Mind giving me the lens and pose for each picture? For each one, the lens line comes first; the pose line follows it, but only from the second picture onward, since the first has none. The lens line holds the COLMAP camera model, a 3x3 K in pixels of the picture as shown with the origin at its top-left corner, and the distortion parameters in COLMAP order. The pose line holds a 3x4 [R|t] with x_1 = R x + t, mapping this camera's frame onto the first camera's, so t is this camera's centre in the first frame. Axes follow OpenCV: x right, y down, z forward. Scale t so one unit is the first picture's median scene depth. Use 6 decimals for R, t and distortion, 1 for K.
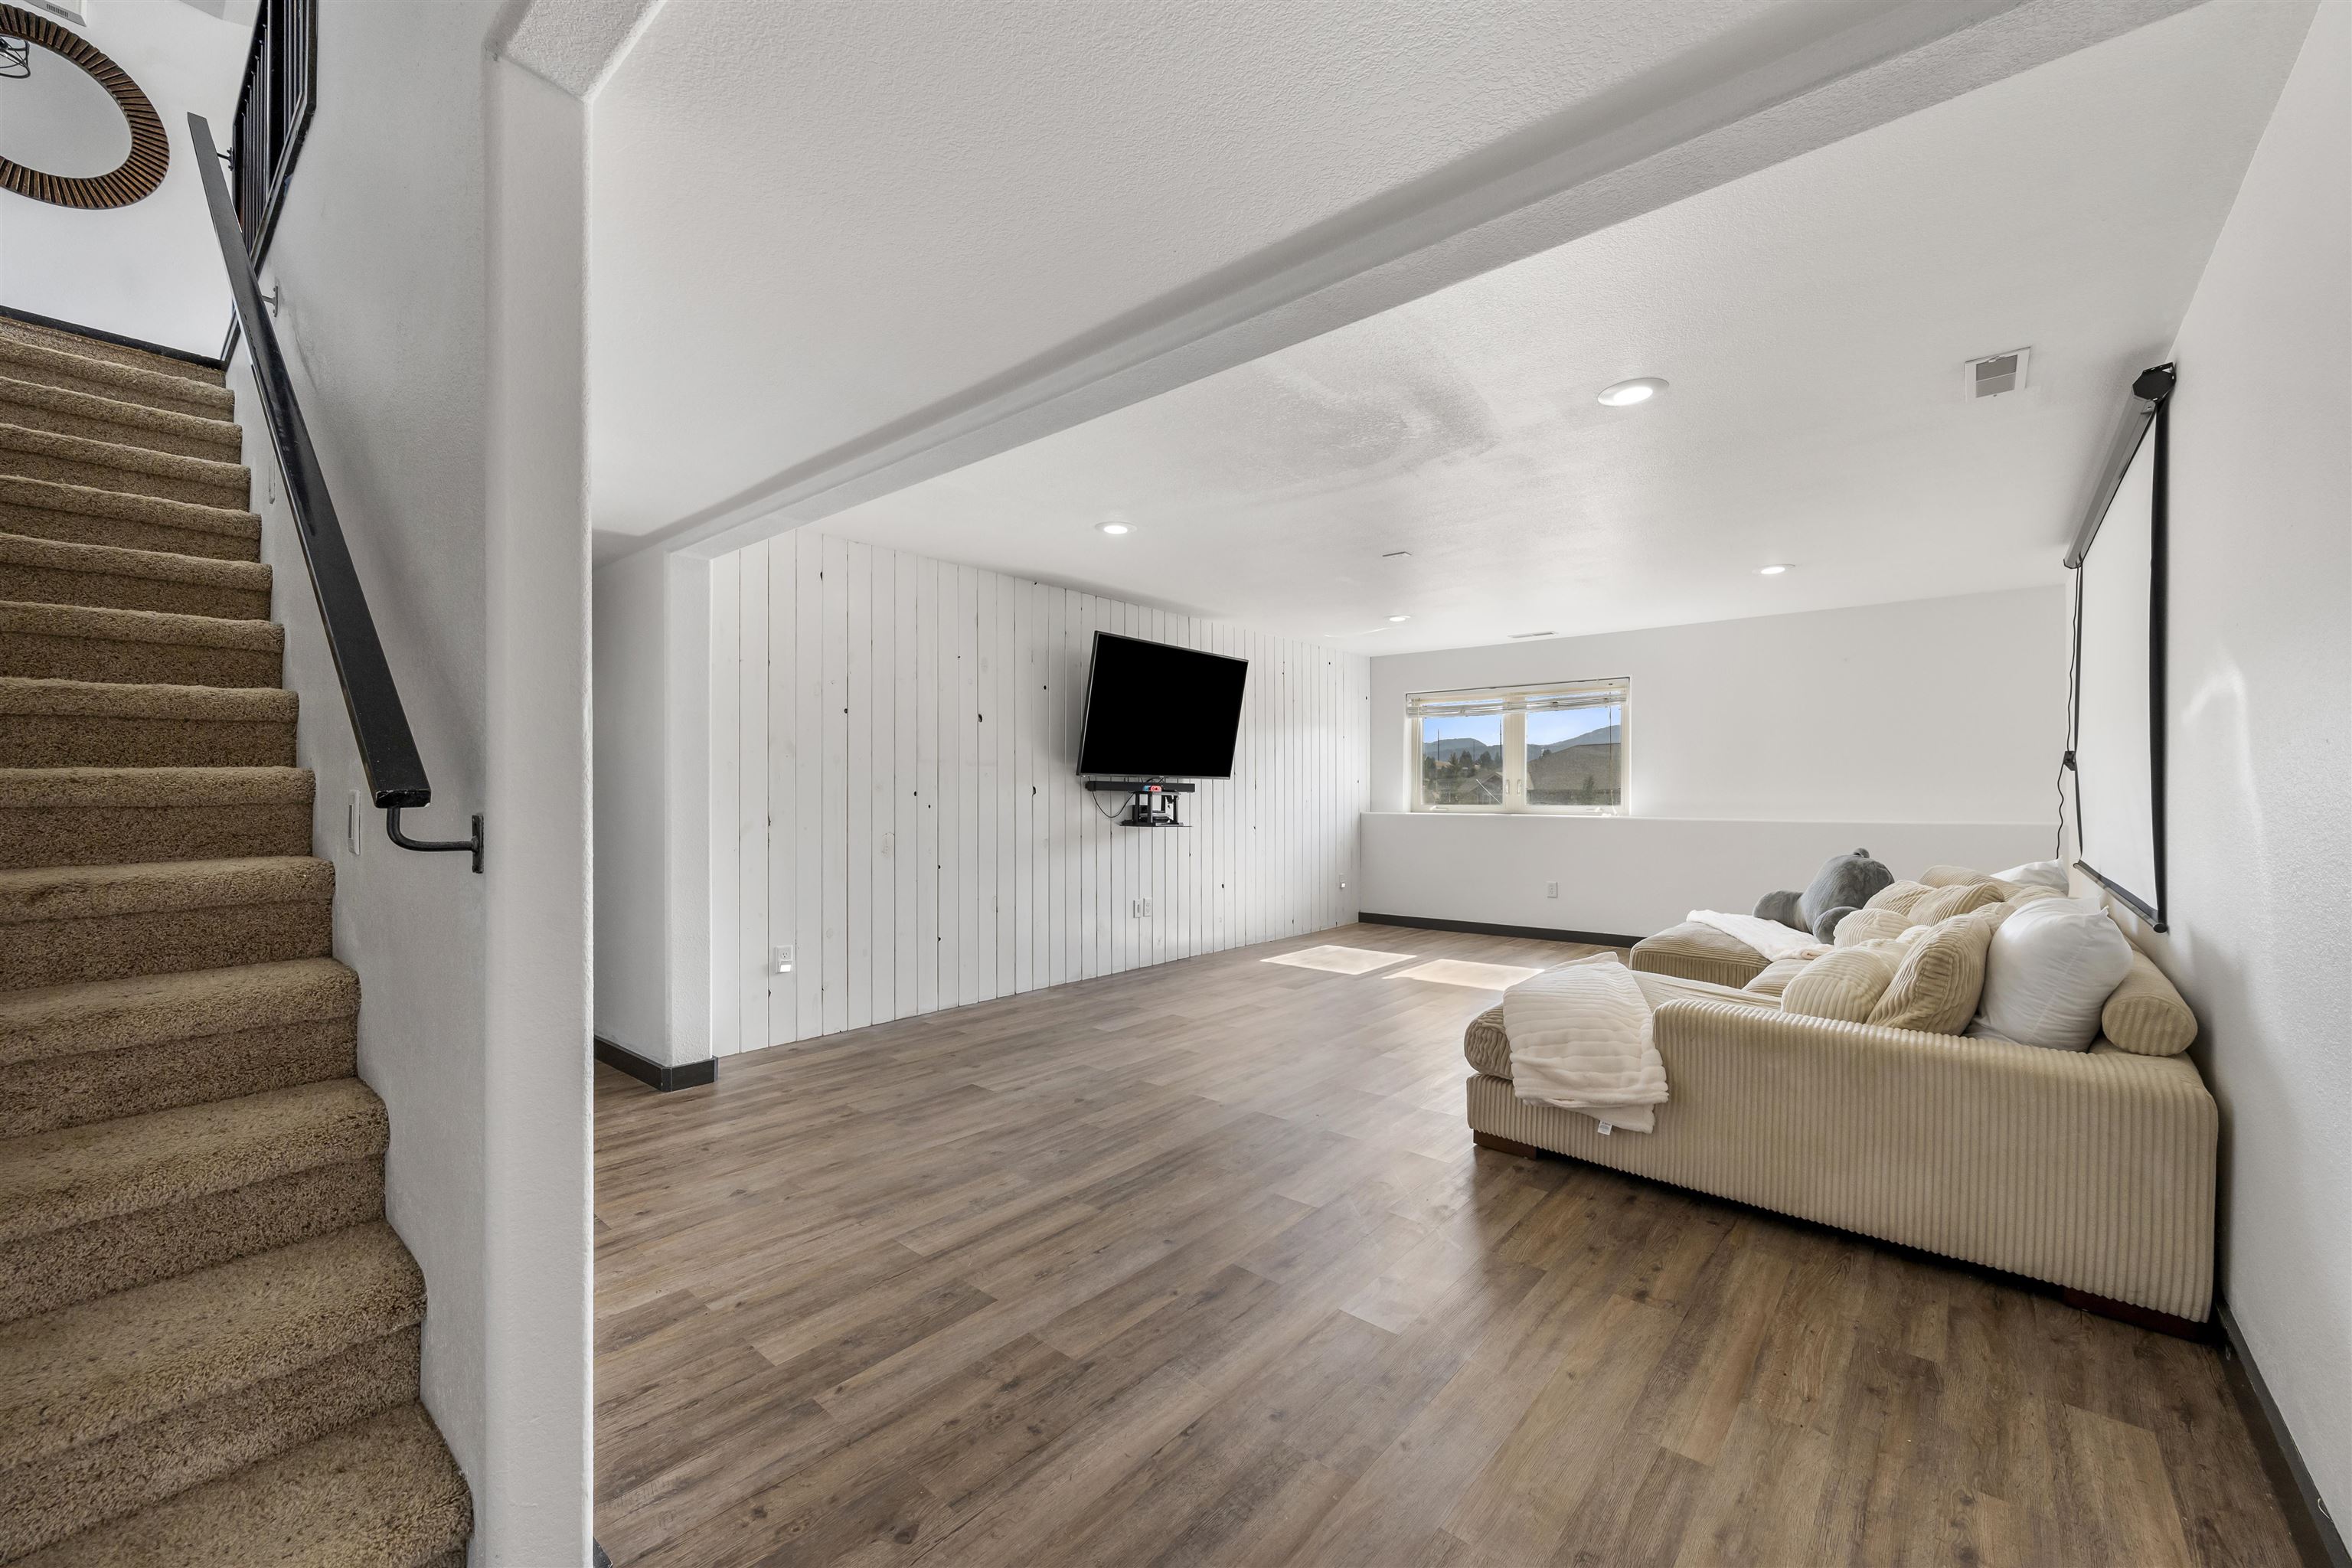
lens RADIAL K [[927.0, 0, 1179.2], [0, 927.0, 793.3], [0, 0, 1]] dist [-0.000953, -0.000046]
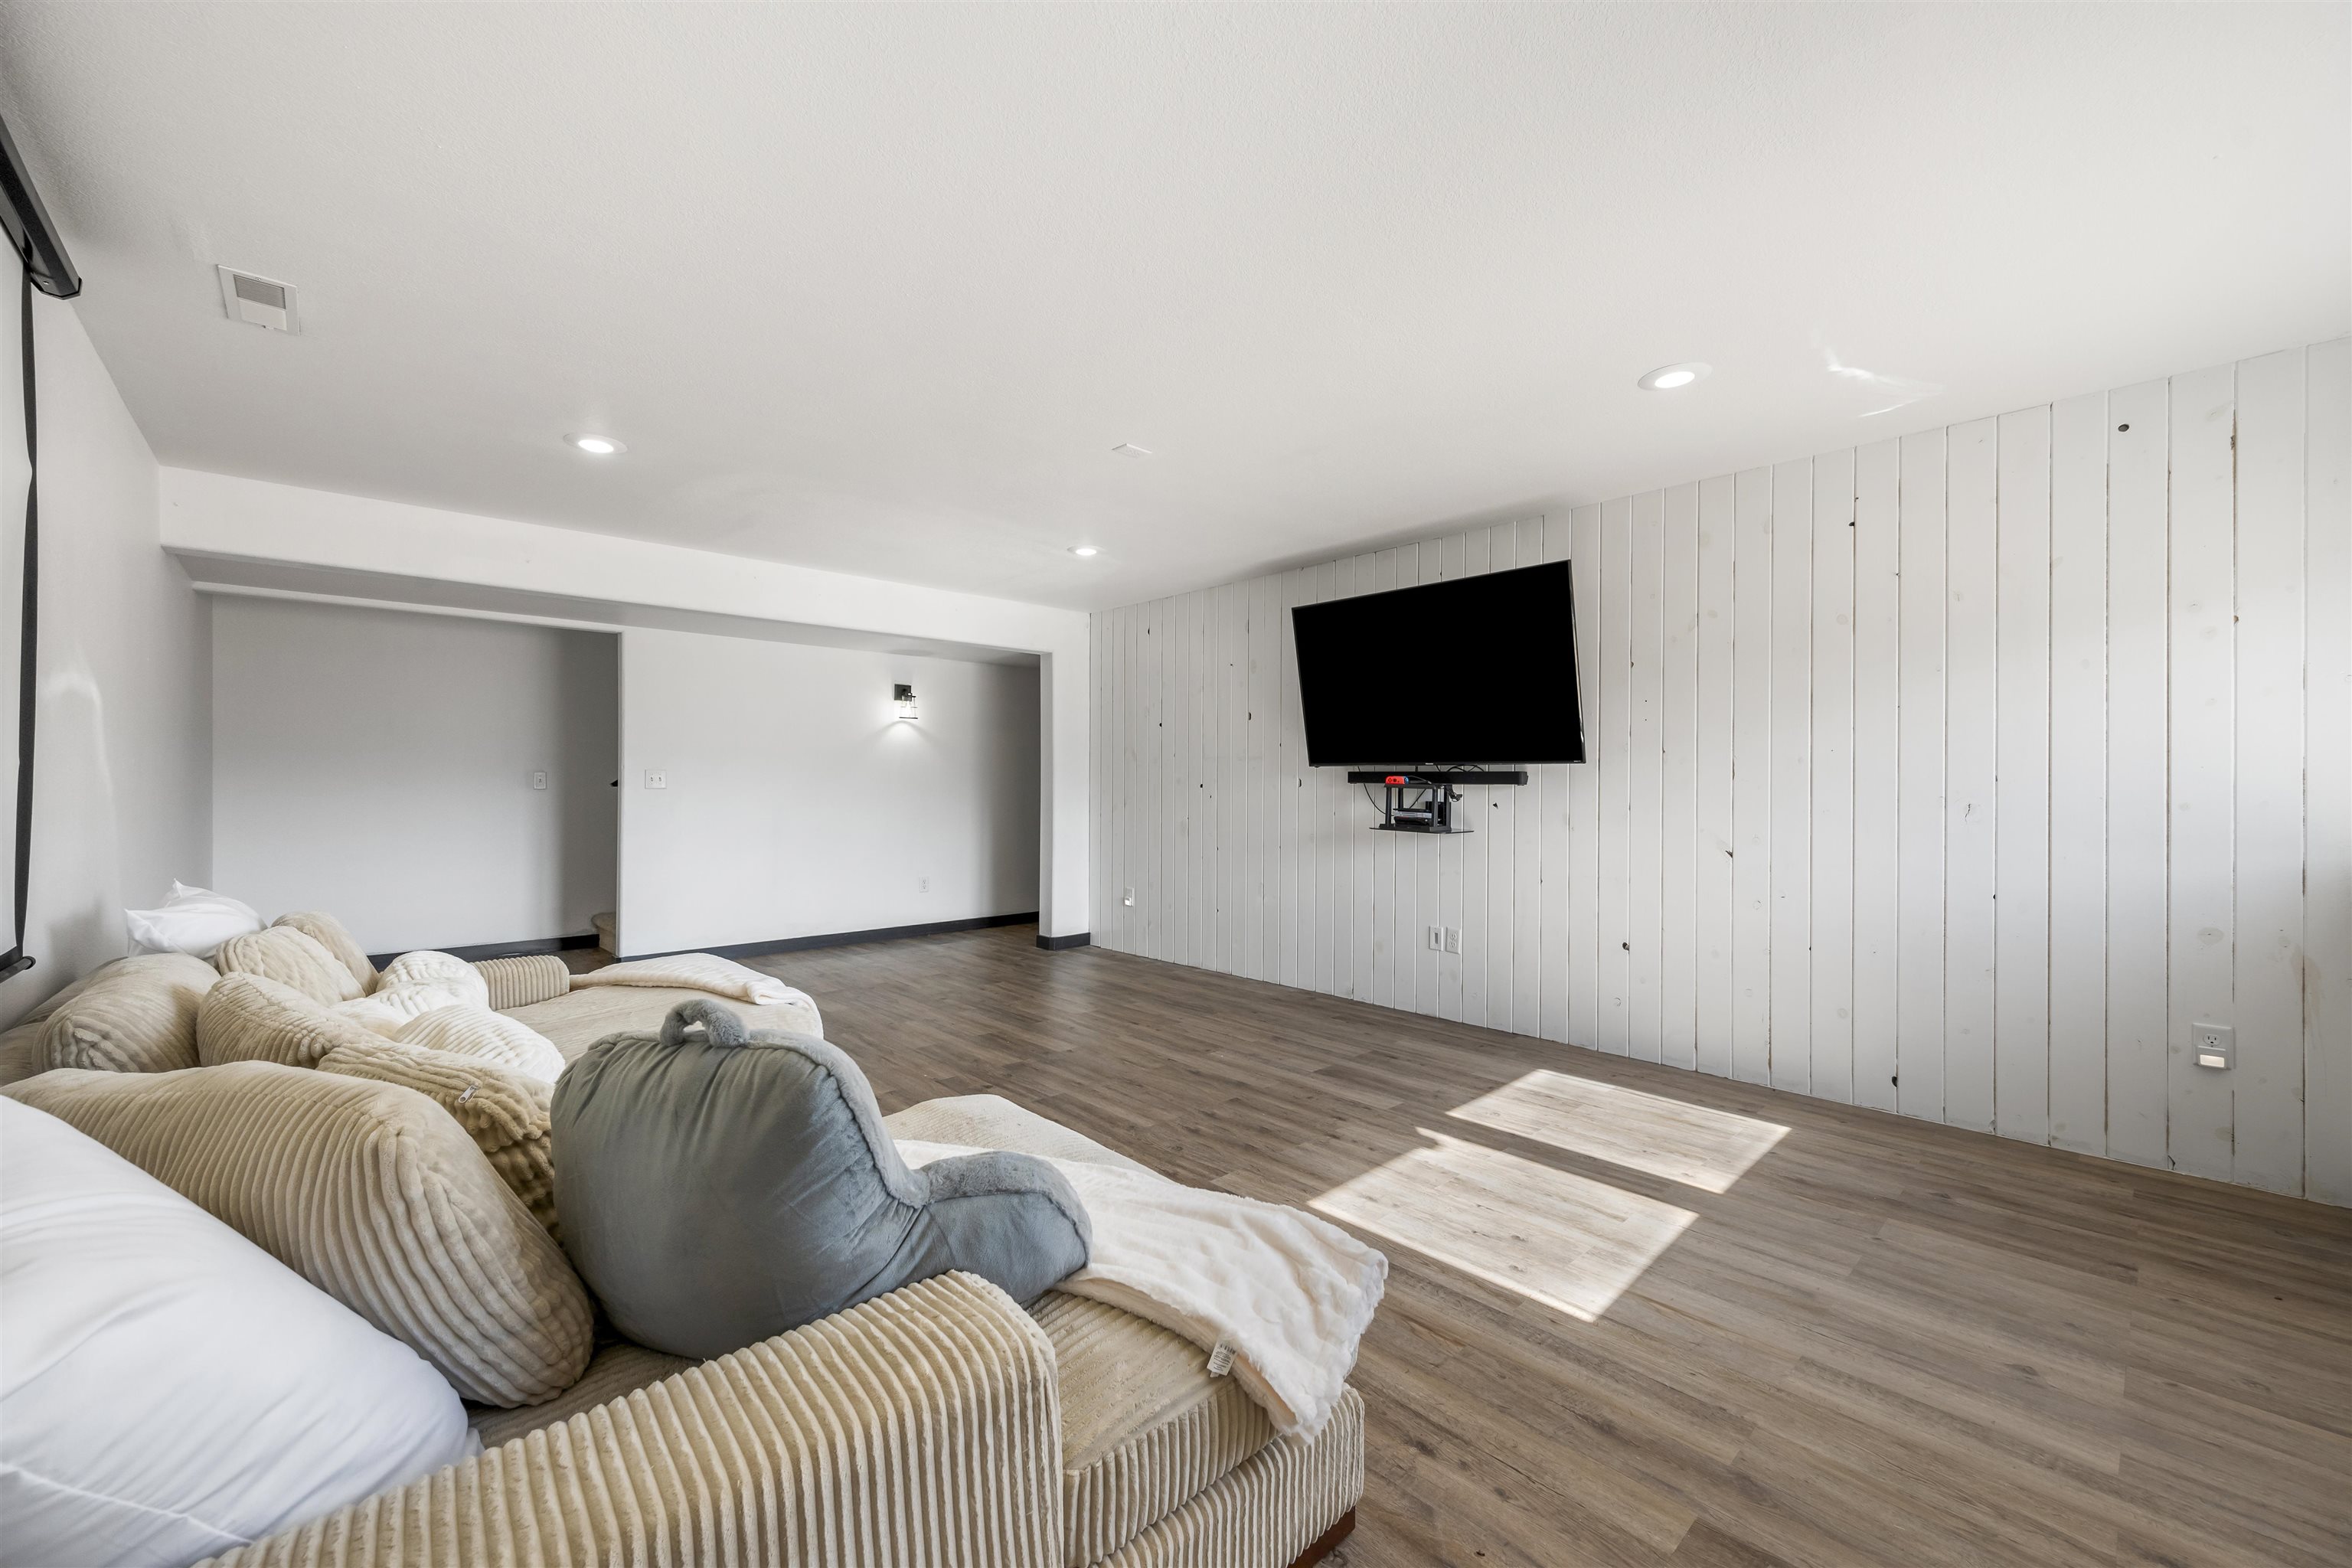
lens RADIAL K [[918.9, 0, 1176.0], [0, 918.9, 784.0], [0, 0, 1]] dist [-0.000323, -0.000073]
pose [[-0.117727, 0.002672, -0.993042, 1.344759], [-0.000499, 0.999996, 0.002750, -0.007496], [0.993046, 0.000819, -0.117726, 1.621091]]
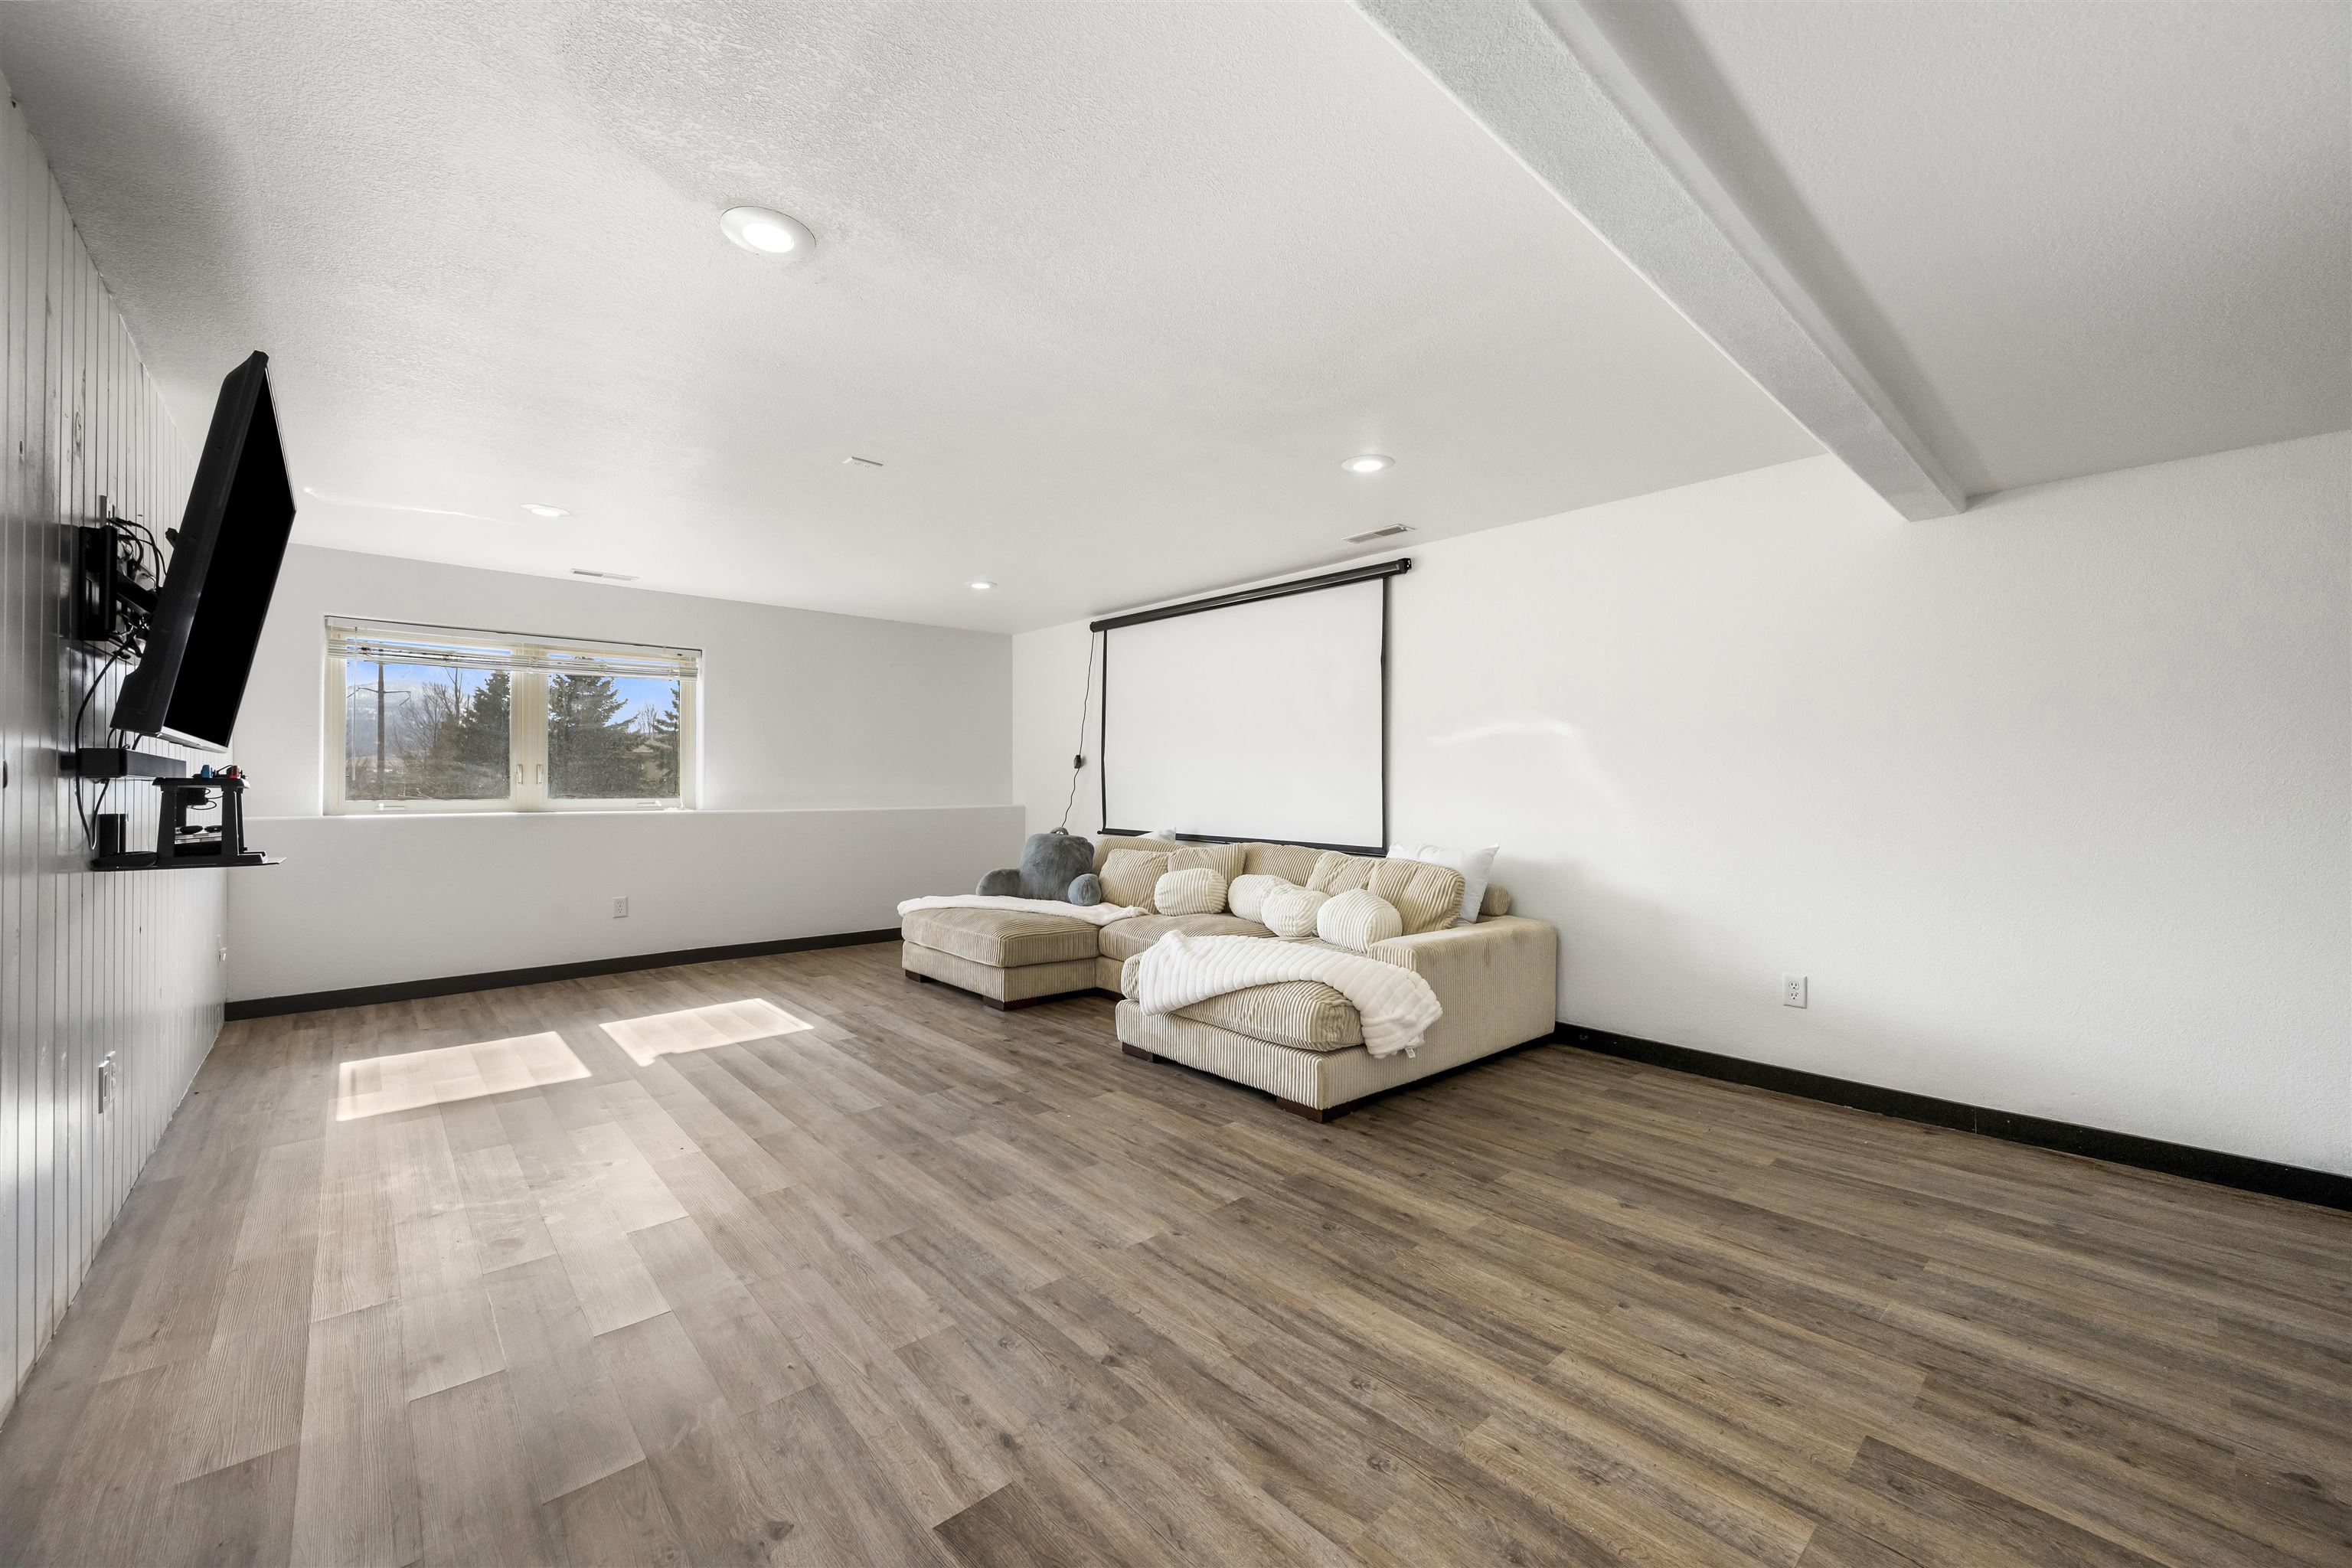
lens RADIAL K [[918.9, 0, 1176.0], [0, 918.9, 784.0], [0, 0, 1]] dist [-0.000323, -0.000073]
pose [[0.130527, -0.004094, 0.991436, -0.670024], [-0.001562, 0.999989, 0.004334, -0.006712], [-0.991444, -0.002114, 0.130519, 0.949945]]
